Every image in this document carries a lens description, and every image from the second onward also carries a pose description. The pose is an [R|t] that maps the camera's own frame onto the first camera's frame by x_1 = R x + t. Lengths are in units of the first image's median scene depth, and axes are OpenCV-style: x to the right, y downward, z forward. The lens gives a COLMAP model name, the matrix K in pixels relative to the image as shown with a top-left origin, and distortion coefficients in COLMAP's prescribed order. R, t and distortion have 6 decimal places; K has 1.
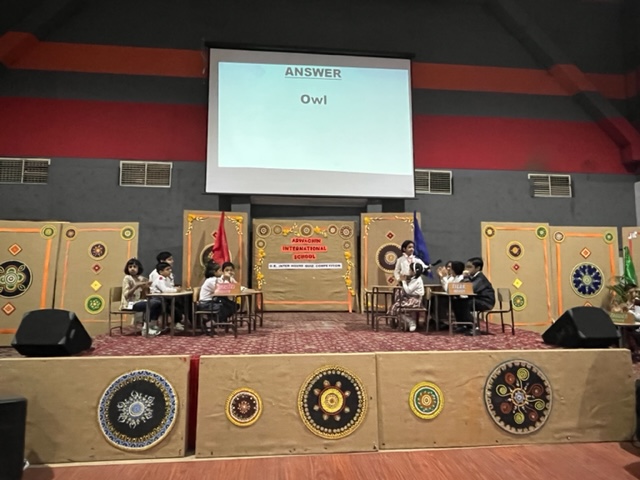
lens RADIAL K [[422.3, 0, 319.6], [0, 422.3, 240.0], [0, 0, 1]] dist [-0.005841, 0.000270]
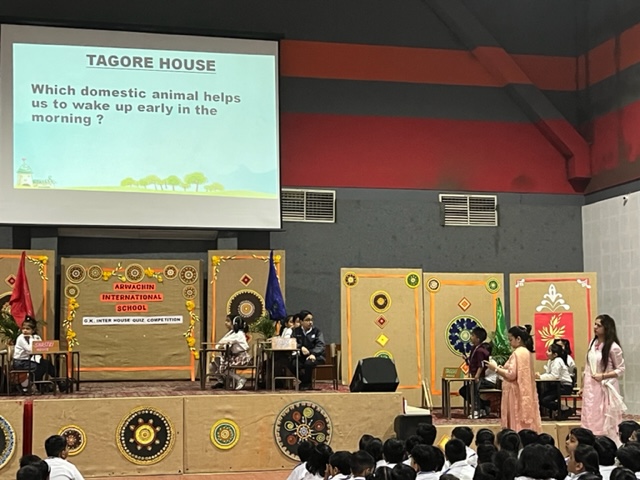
lens RADIAL K [[1014.5, 0, 318.6], [0, 1014.5, 244.1], [0, 0, 1]] dist [0.102889, 0.000000]
pose [[0.991906, 0.003788, 0.126922, 0.077311], [-0.003137, 0.999981, -0.005327, -0.080383], [-0.126939, 0.004885, 0.991898, -1.028716]]
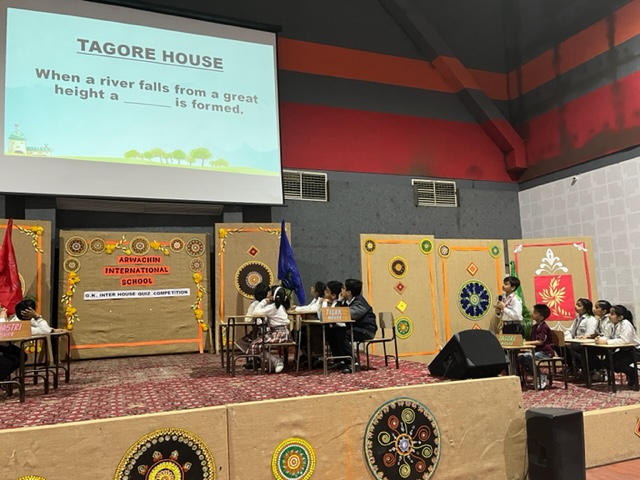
lens RADIAL K [[526.9, 0, 321.1], [0, 526.9, 241.8], [0, 0, 1]] dist [0.053255, -0.056652]
pose [[0.960107, -0.004159, 0.279604, 0.016893], [0.013636, 0.999396, -0.031956, 0.005080], [-0.279302, 0.034494, 0.959584, 0.022152]]
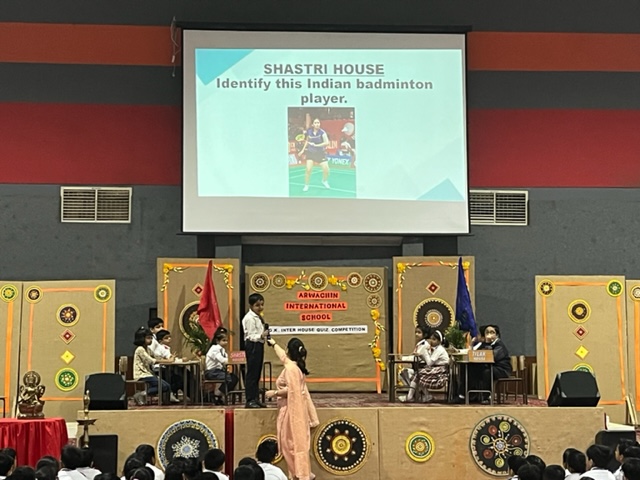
lens RADIAL K [[1170.6, 0, 318.8], [0, 1170.6, 244.3], [0, 0, 1]] dist [0.087720, 0.000000]
pose [[0.999573, -0.007319, -0.028288, 0.033448], [0.007328, 0.999973, 0.000210, -0.106277], [0.028286, -0.000417, 0.999600, -1.249339]]
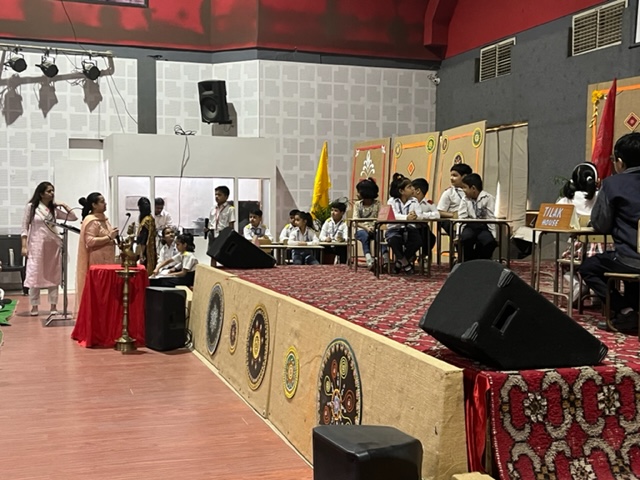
lens RADIAL K [[813.8, 0, 318.2], [0, 813.8, 239.1], [0, 0, 1]] dist [0.073625, 0.000000]
pose [[0.218749, 0.039916, -0.974964, 0.817270], [0.083573, 0.994725, 0.059475, 0.048818], [0.972196, -0.094491, 0.214259, 0.413209]]
